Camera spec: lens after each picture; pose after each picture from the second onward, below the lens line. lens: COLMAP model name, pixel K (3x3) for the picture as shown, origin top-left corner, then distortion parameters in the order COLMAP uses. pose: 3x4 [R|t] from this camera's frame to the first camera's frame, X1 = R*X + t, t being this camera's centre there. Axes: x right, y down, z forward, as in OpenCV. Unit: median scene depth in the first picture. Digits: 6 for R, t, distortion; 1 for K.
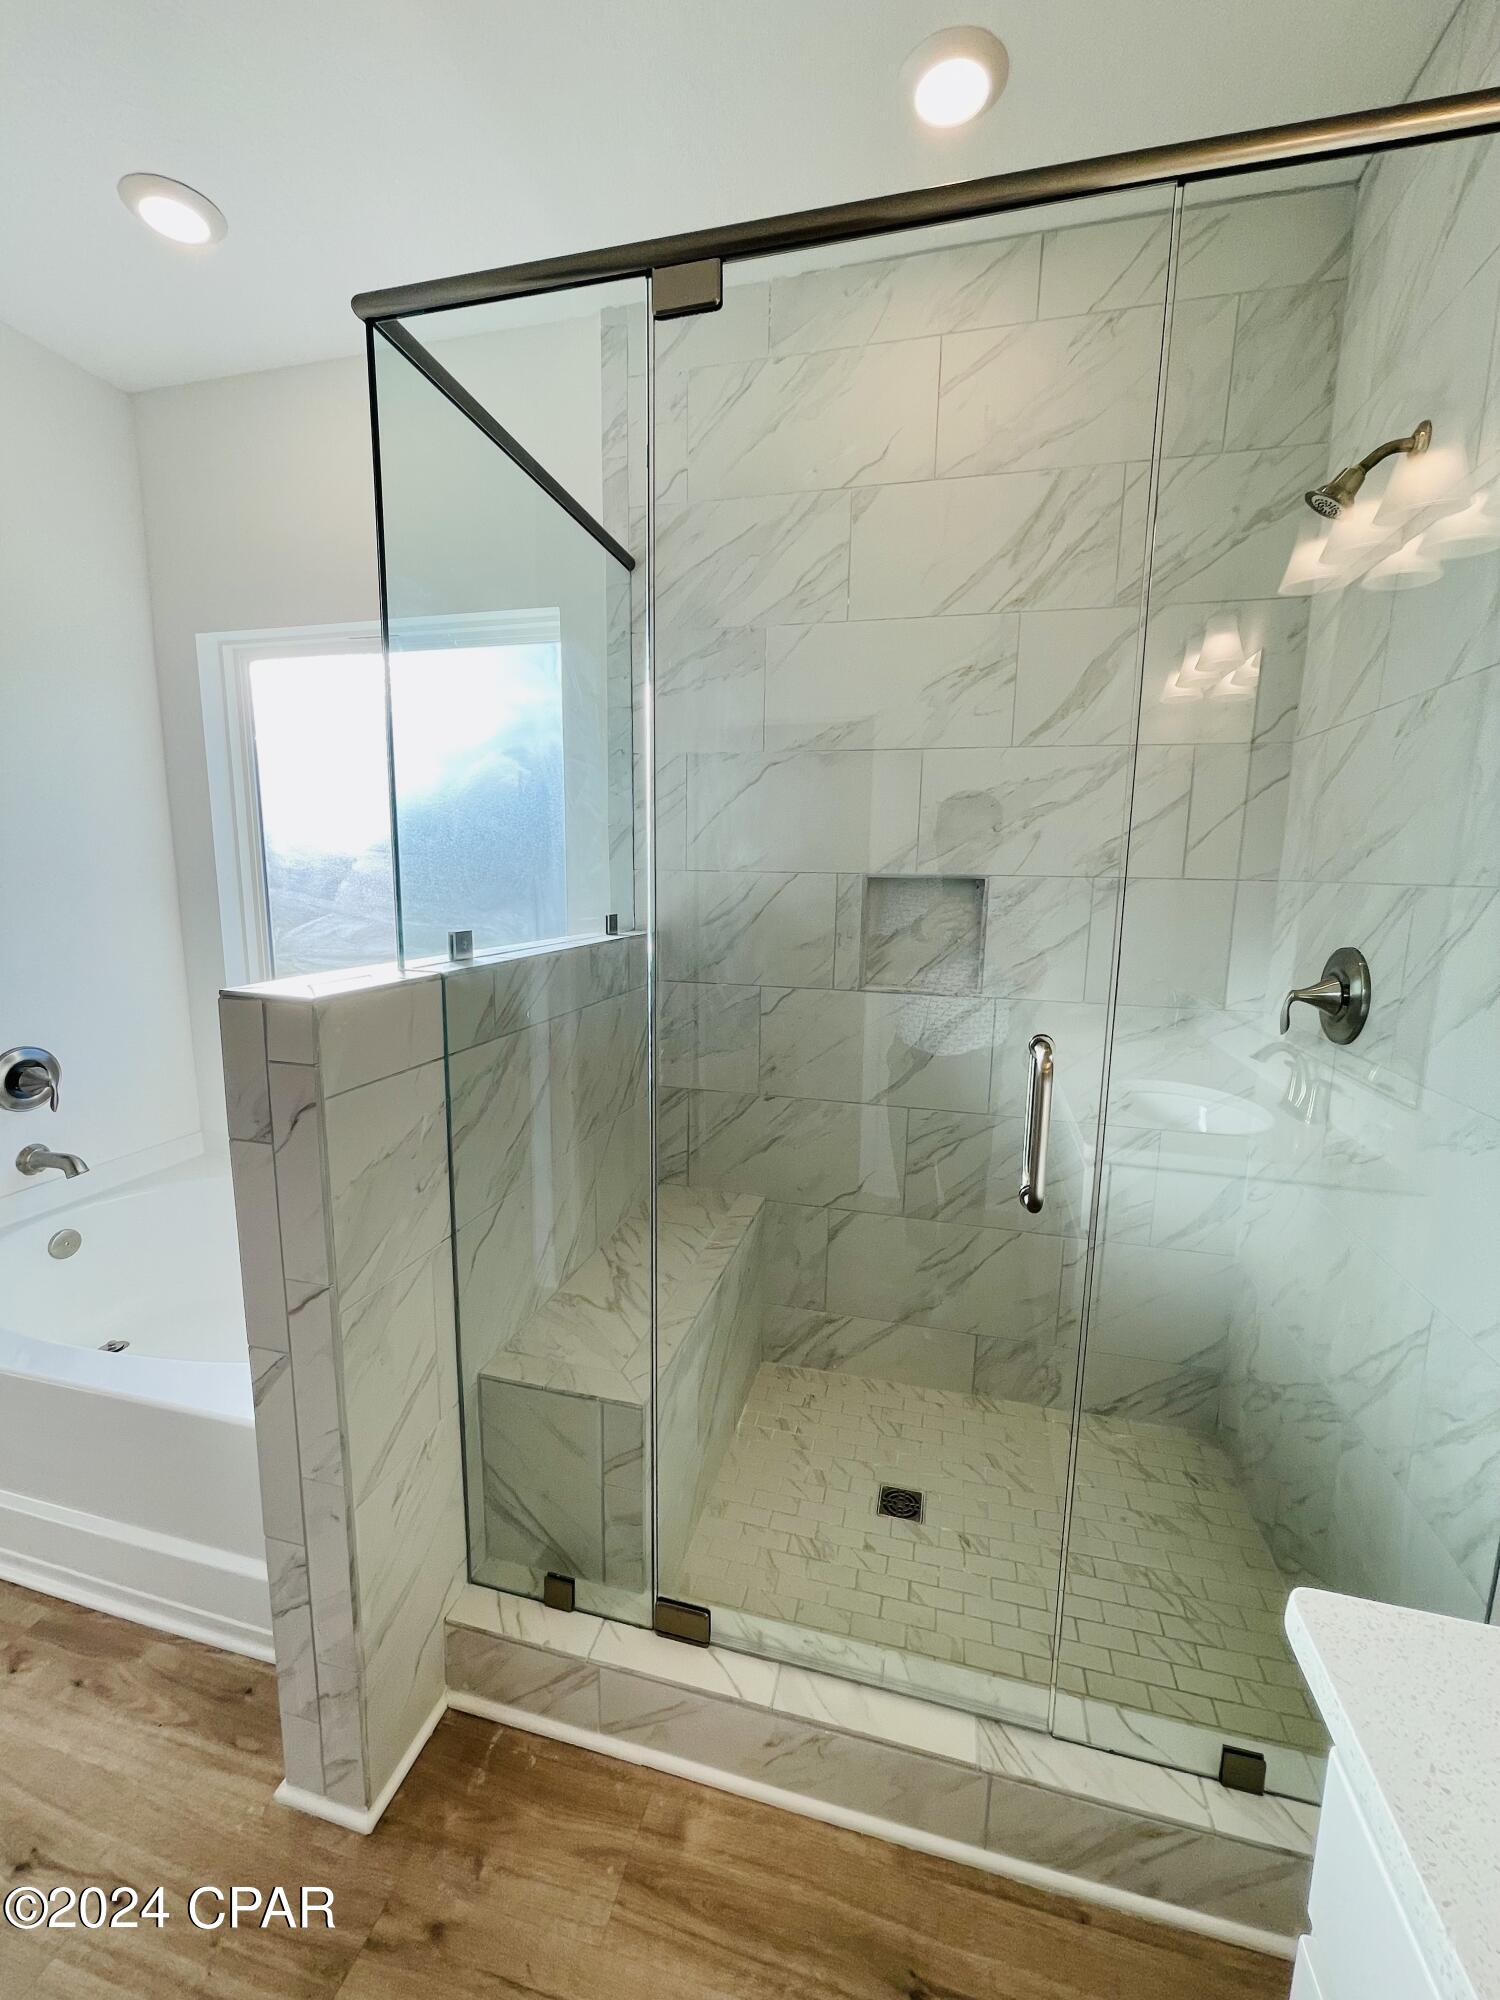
lens RADIAL K [[811.6, 0, 740.9], [0, 811.6, 999.0], [0, 0, 1]] dist [-0.005297, 0.001176]
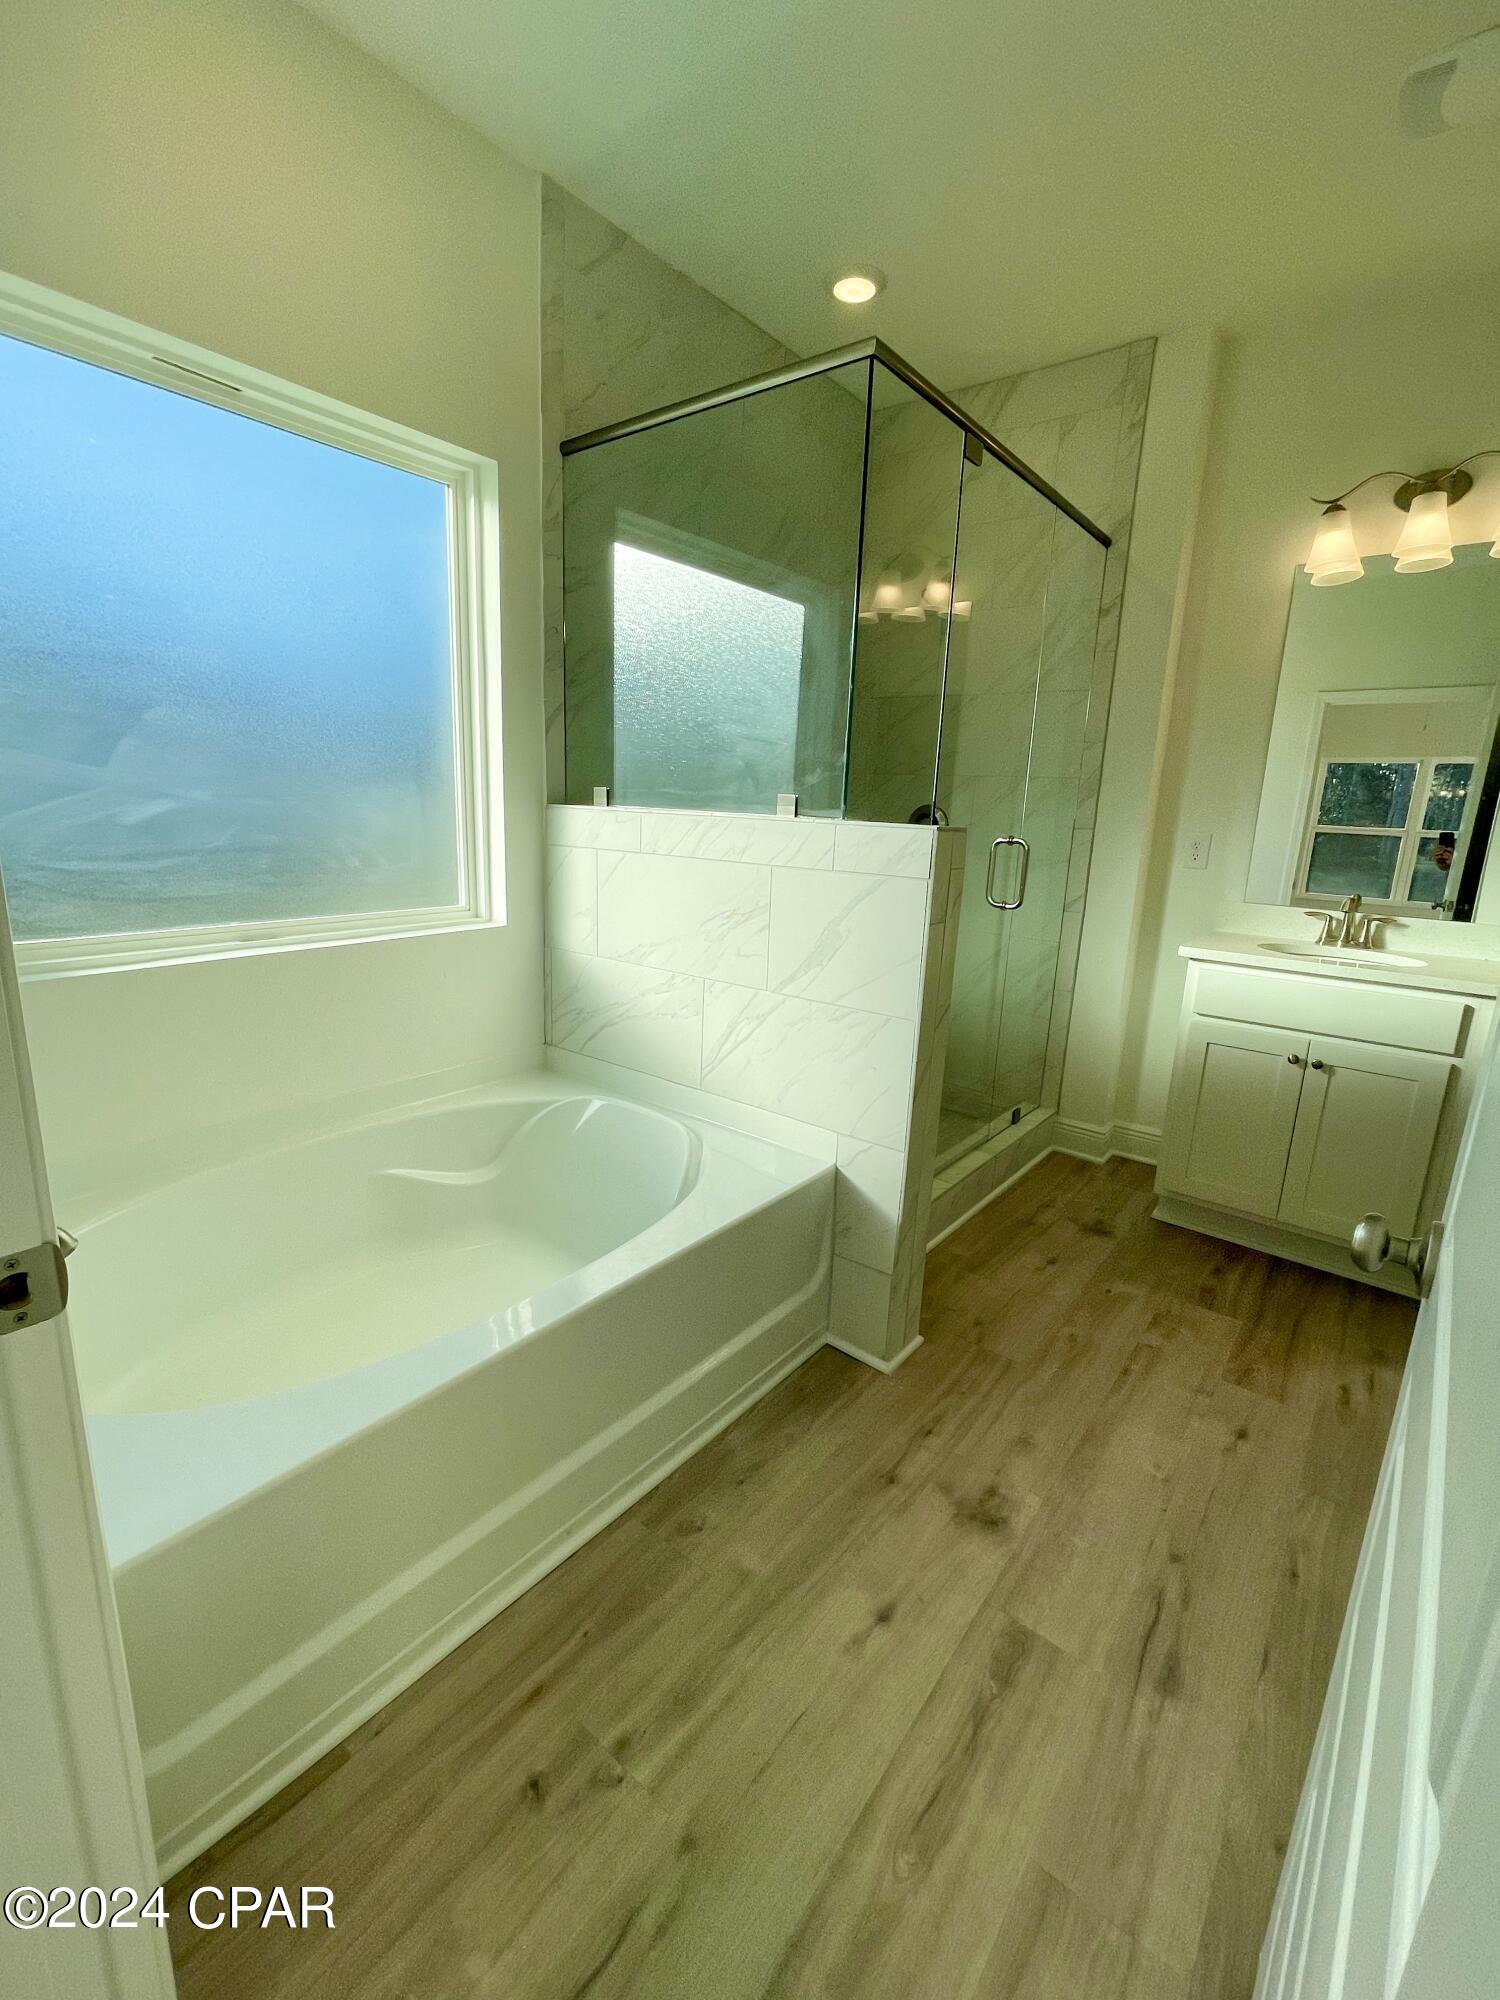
lens RADIAL K [[872.0, 0, 751.2], [0, 872.0, 1004.1], [0, 0, 1]] dist [0.007405, 0.001215]
pose [[0.401683, -0.208233, 0.891790, -1.961681], [0.111243, 0.977689, 0.178184, -0.010022], [-0.908997, 0.027632, 0.415885, 0.523904]]
